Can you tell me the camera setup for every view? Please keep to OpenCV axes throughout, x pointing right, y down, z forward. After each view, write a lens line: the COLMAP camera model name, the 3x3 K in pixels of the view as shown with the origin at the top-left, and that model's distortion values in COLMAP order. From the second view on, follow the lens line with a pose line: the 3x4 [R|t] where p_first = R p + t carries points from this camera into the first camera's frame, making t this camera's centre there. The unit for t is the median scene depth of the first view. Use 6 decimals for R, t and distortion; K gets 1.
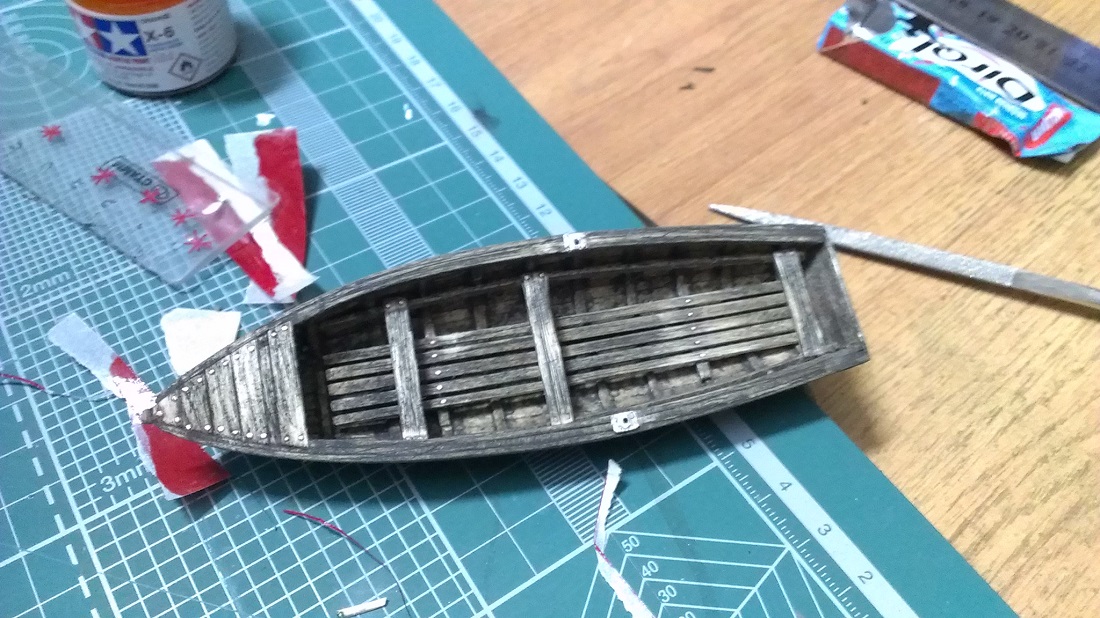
lens RADIAL K [[870.0, 0, 550.0], [0, 870.0, 309.0], [0, 0, 1]] dist [-0.001221, 0.000807]
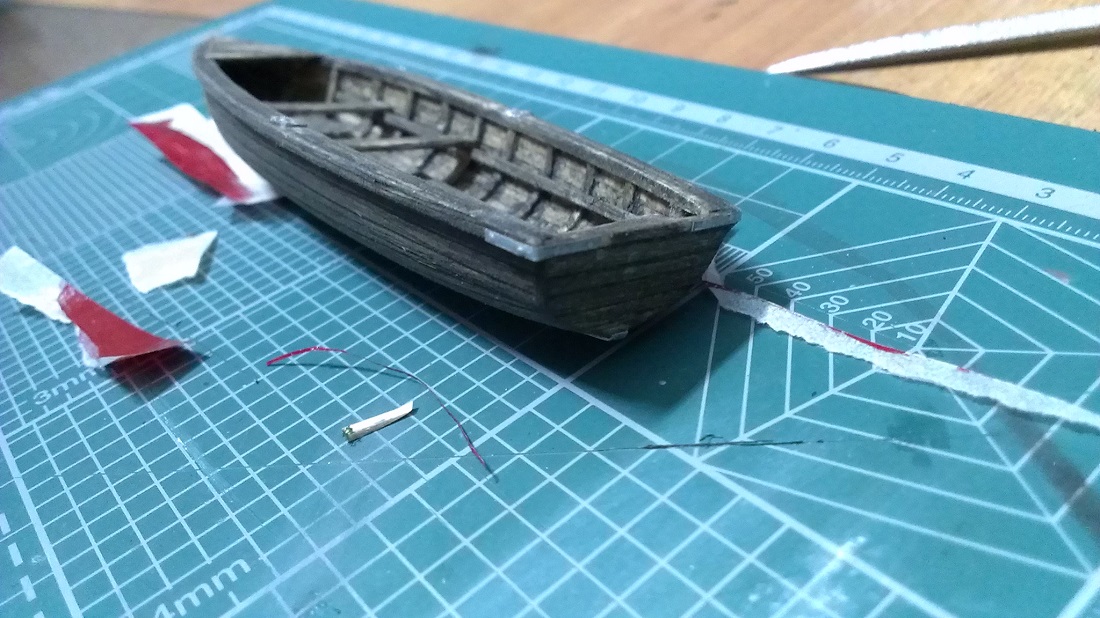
lens RADIAL K [[905.3, 0, 550.0], [0, 905.3, 309.0], [0, 0, 1]] dist [0.008660, -0.012891]
pose [[0.958327, -0.273864, -0.081294, -0.012703], [0.228154, 0.904975, -0.359118, 0.508600], [0.171919, 0.325605, 0.929745, 0.337005]]
